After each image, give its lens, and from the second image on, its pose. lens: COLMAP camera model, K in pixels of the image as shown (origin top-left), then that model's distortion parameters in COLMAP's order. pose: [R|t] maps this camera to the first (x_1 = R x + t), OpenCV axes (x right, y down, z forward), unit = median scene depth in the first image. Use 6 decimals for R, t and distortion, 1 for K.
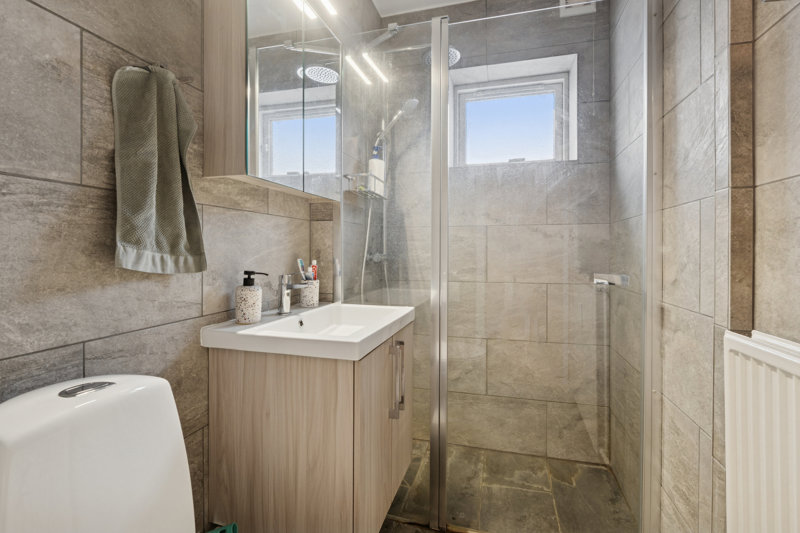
lens RADIAL K [[382.1, 0, 406.7], [0, 382.1, 238.6], [0, 0, 1]] dist [-0.006106, -0.000170]
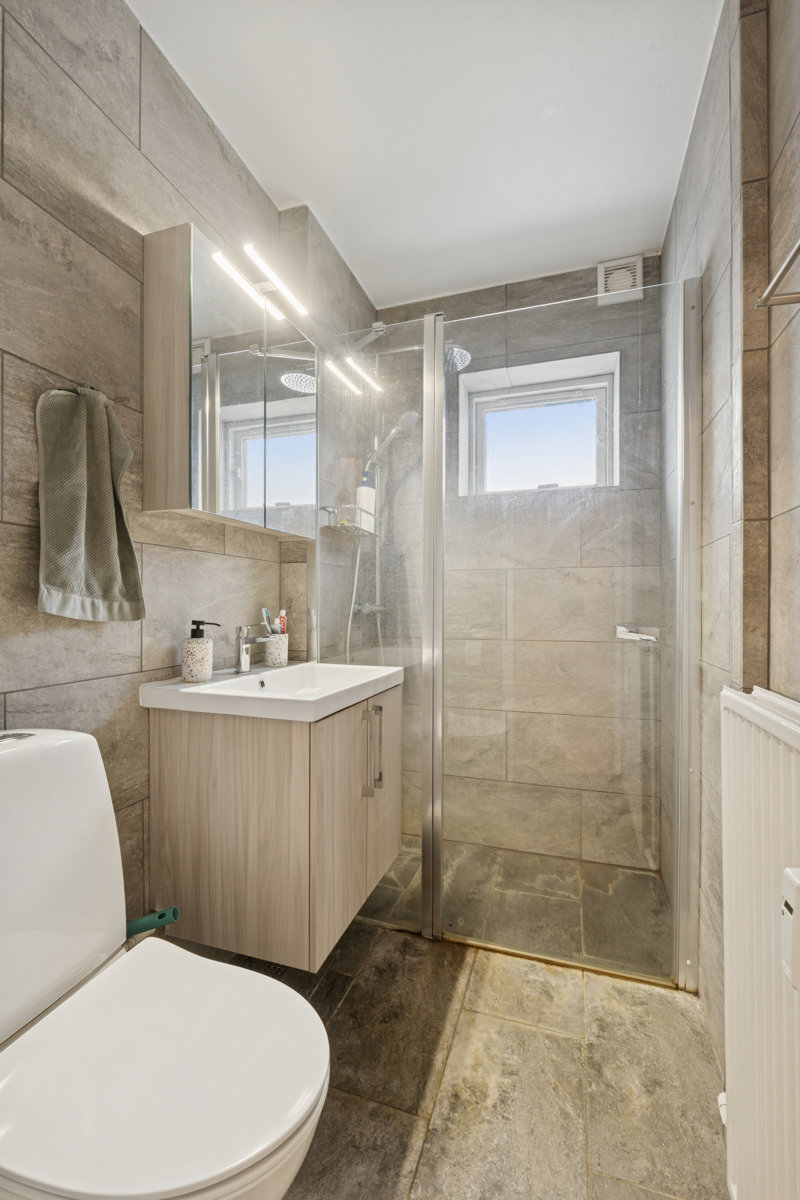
lens RADIAL K [[500.9, 0, 414.3], [0, 500.9, 588.7], [0, 0, 1]] dist [-0.009062, 0.000376]
pose [[0.999252, -0.000542, -0.038660, 0.109993], [0.000566, 1.000000, 0.000631, 0.012094], [0.038659, -0.000652, 0.999252, -0.096207]]
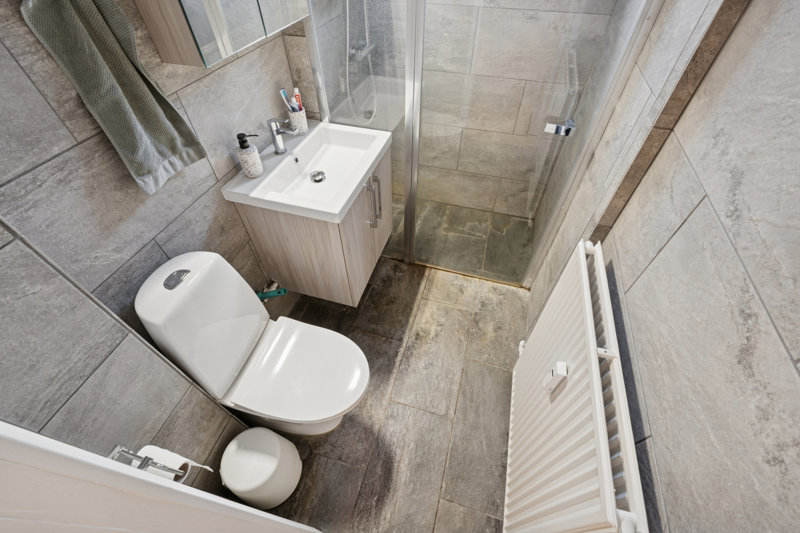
lens RADIAL K [[333.9, 0, 406.3], [0, 333.9, 263.9], [0, 0, 1]] dist [-0.009062, 0.000376]
pose [[0.999789, 0.019358, -0.006871, 0.103401], [-0.007847, 0.669081, 0.743148, -0.393028], [0.018983, -0.742937, 0.669092, 0.032860]]
